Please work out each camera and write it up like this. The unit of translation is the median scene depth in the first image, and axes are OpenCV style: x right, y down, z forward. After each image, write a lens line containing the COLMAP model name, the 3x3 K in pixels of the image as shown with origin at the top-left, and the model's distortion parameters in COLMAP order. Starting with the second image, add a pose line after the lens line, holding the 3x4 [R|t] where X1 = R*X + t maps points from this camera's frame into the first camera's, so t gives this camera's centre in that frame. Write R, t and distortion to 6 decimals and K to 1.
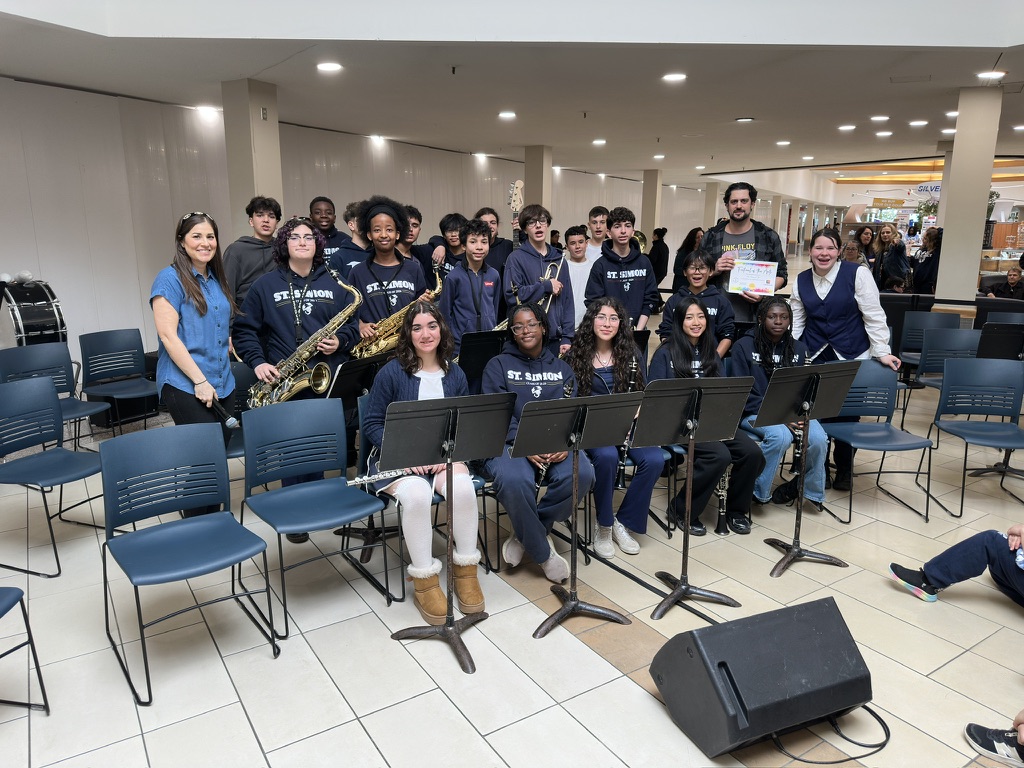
lens RADIAL K [[733.5, 0, 511.7], [0, 733.5, 380.4], [0, 0, 1]] dist [0.019250, -0.008147]
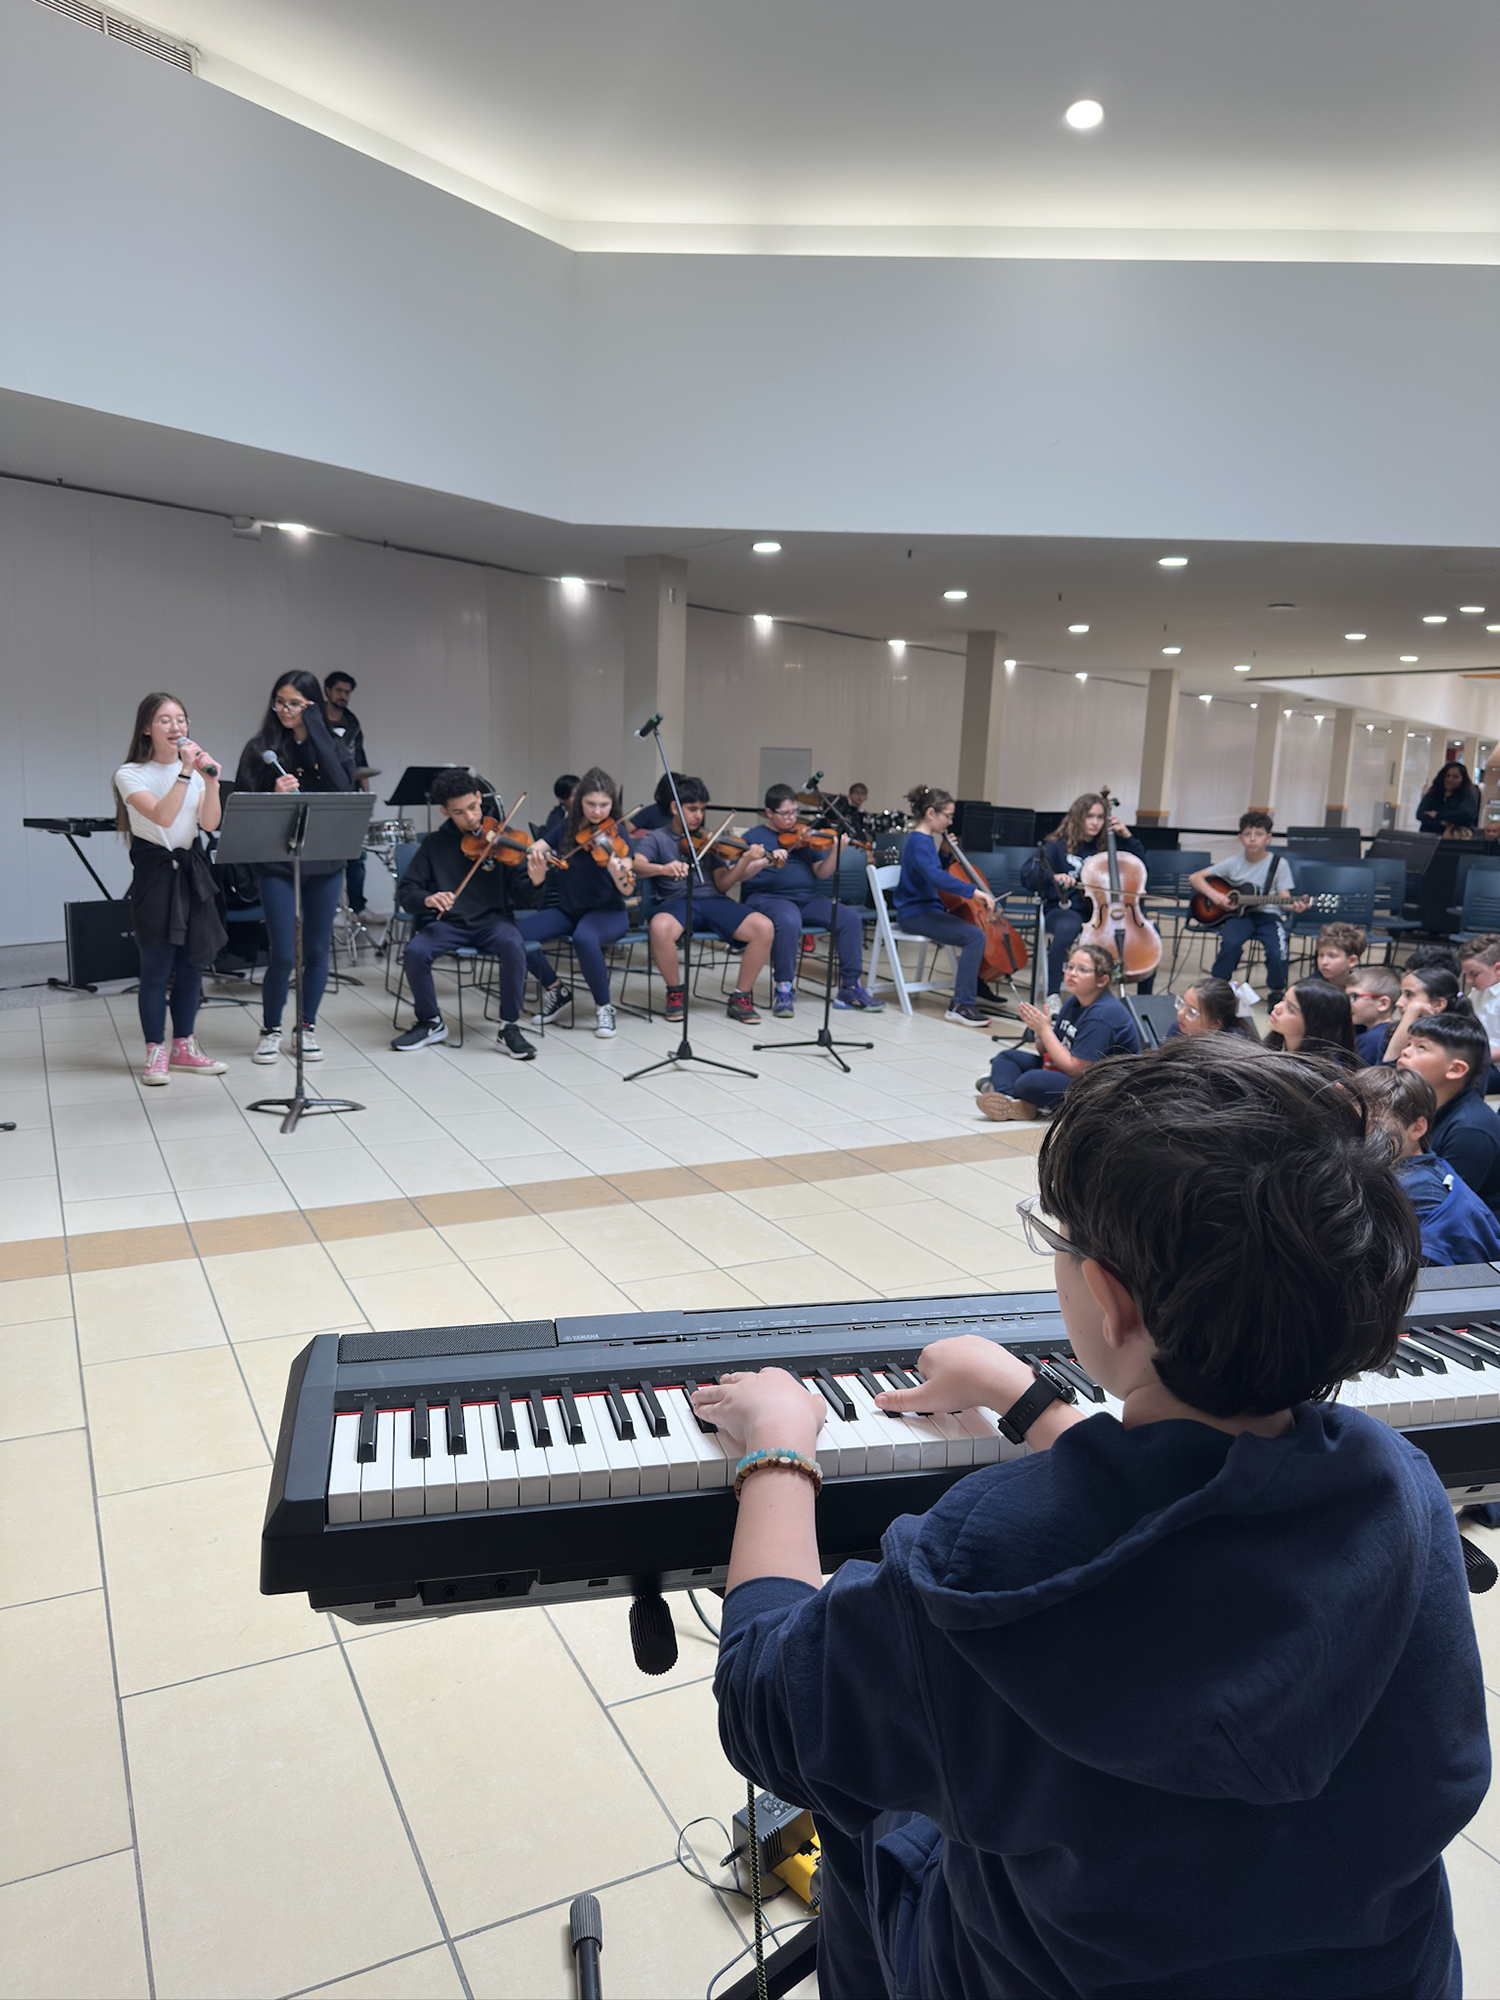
lens RADIAL K [[1432.5, 0, 756.0], [0, 1432.5, 997.1], [0, 0, 1]] dist [0.019250, -0.008147]
pose [[0.994438, 0.048848, -0.093314, -0.033135], [-0.053143, 0.997612, -0.044115, 0.081104], [0.090936, 0.048829, 0.994659, -0.294966]]
